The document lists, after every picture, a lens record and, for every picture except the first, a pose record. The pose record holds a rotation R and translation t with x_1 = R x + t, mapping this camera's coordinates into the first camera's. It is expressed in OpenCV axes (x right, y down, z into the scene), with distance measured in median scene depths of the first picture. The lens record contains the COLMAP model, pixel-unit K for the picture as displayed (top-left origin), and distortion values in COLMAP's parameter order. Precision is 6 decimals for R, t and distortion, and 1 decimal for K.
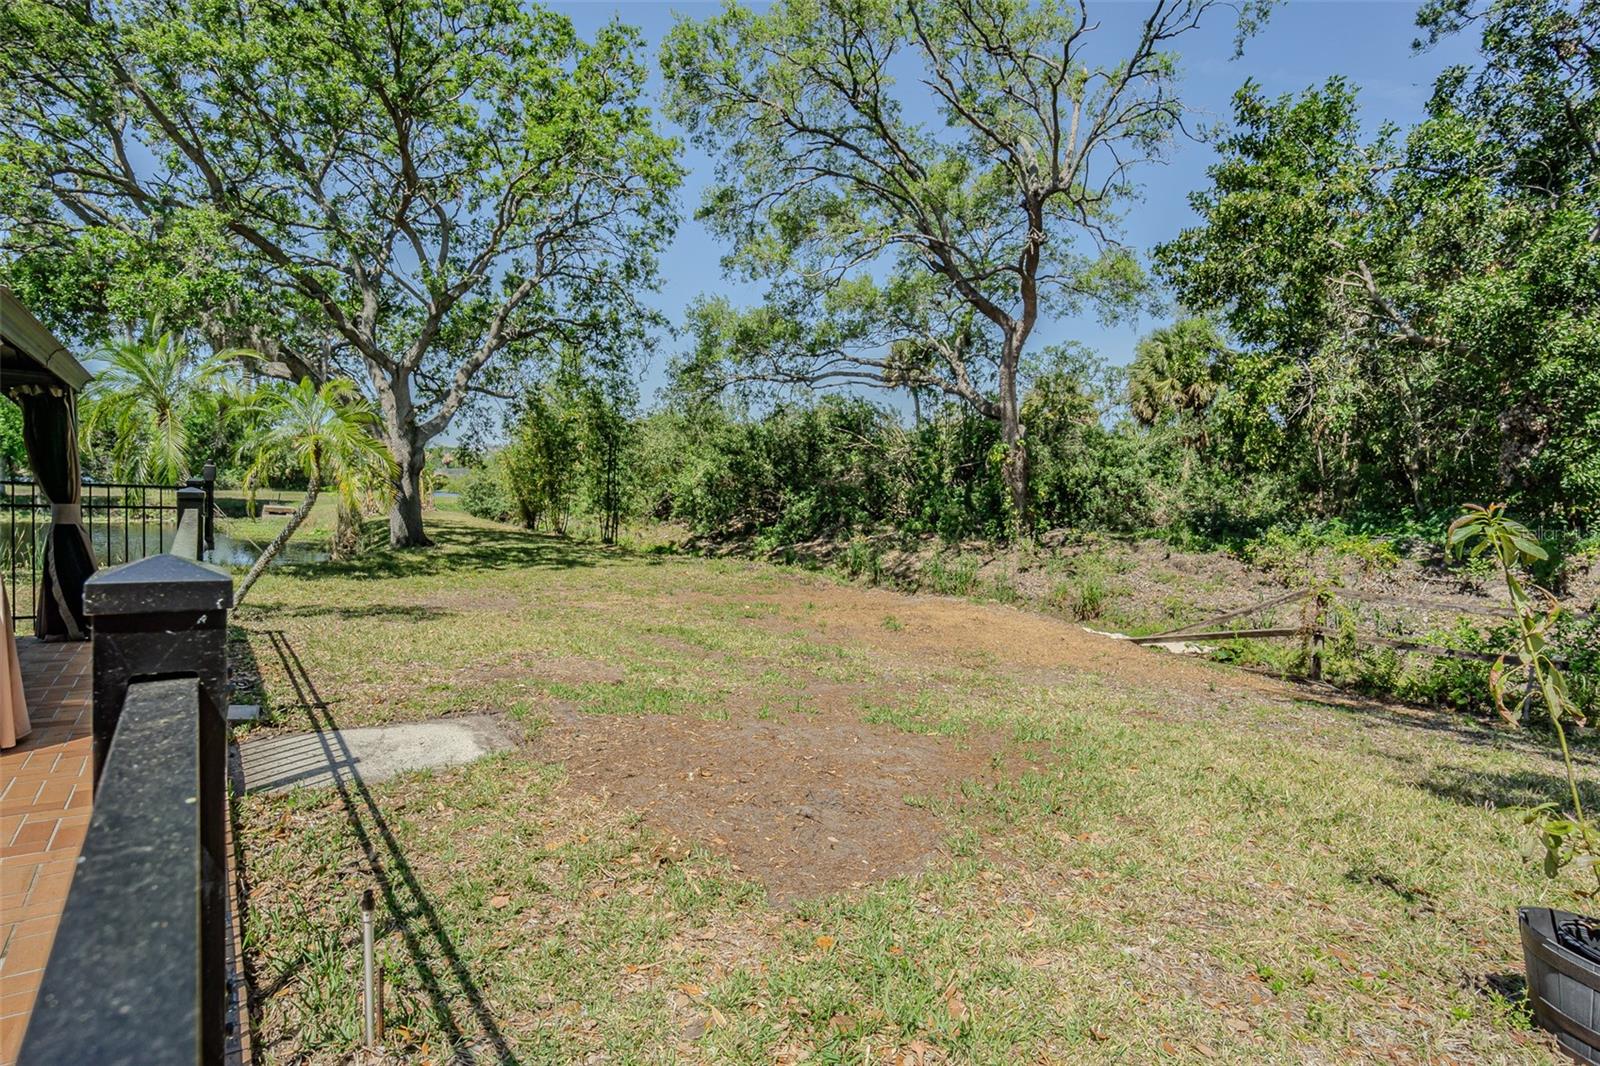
lens RADIAL K [[742.7, 0, 807.1], [0, 742.7, 528.4], [0, 0, 1]] dist [-0.019169, 0.000422]
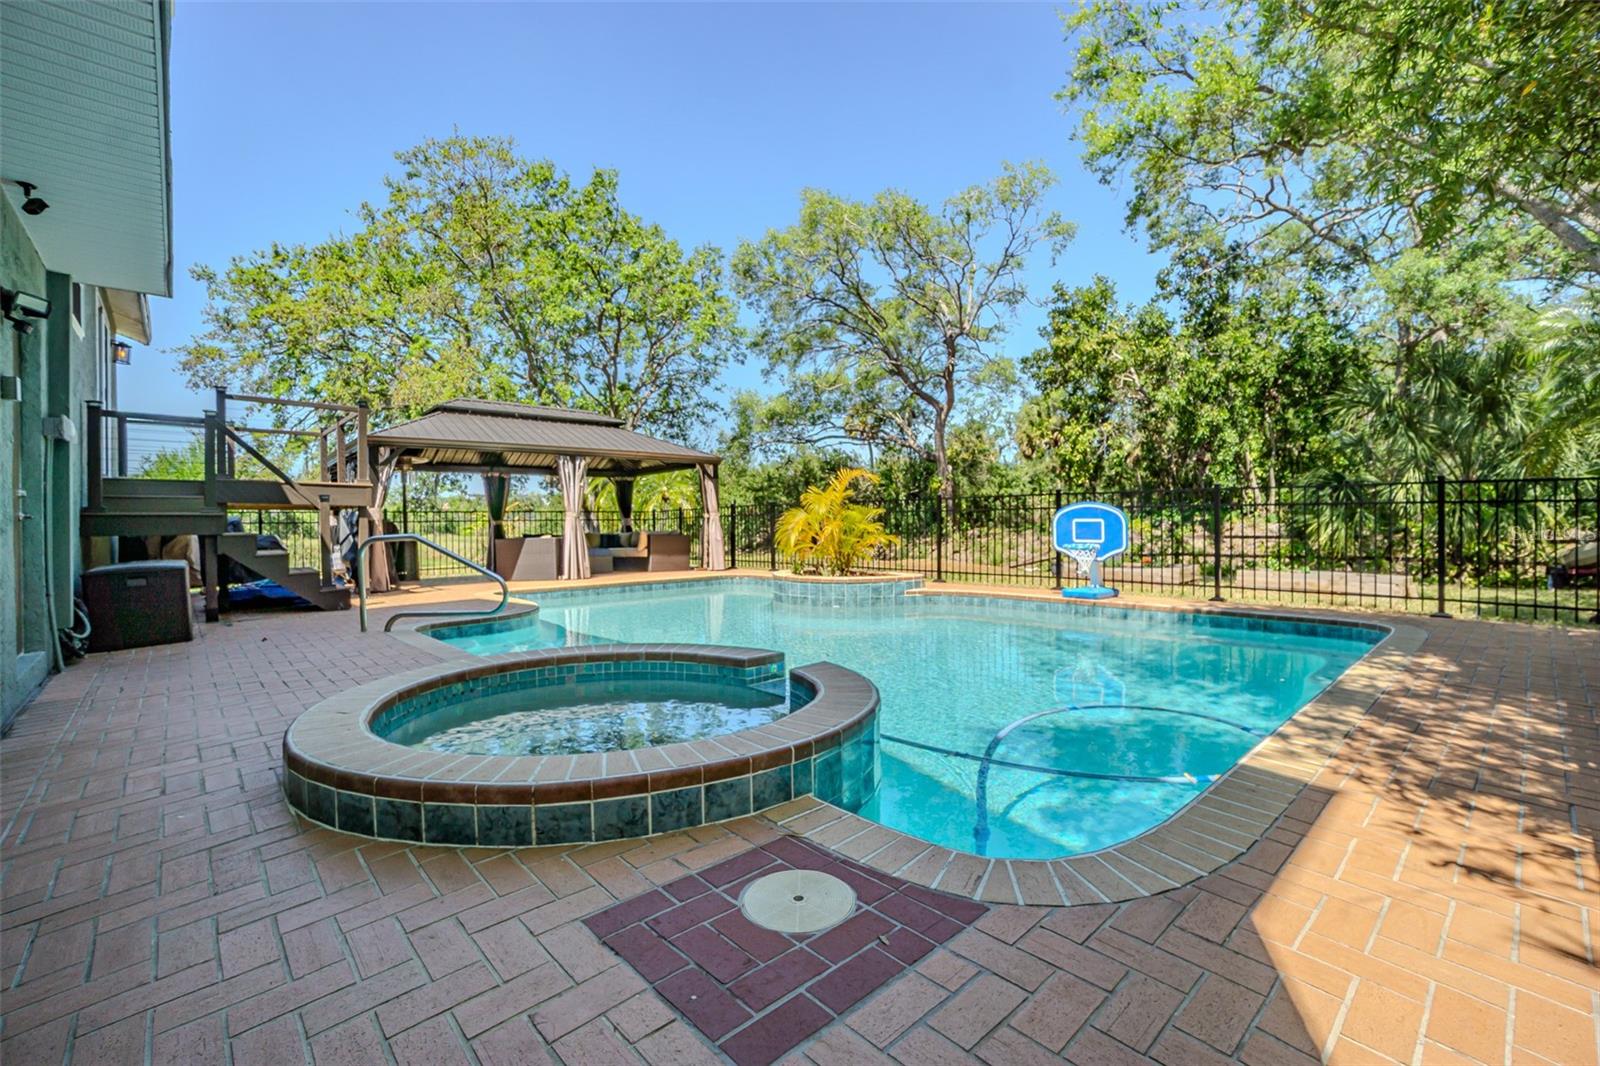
lens RADIAL K [[692.9, 0, 798.2], [0, 692.9, 527.5], [0, 0, 1]] dist [-0.018117, 0.001651]
pose [[0.996054, -0.048960, 0.074024, -0.157941], [0.052076, 0.997810, -0.040774, 0.041281], [-0.071865, 0.044468, 0.996423, -0.477485]]
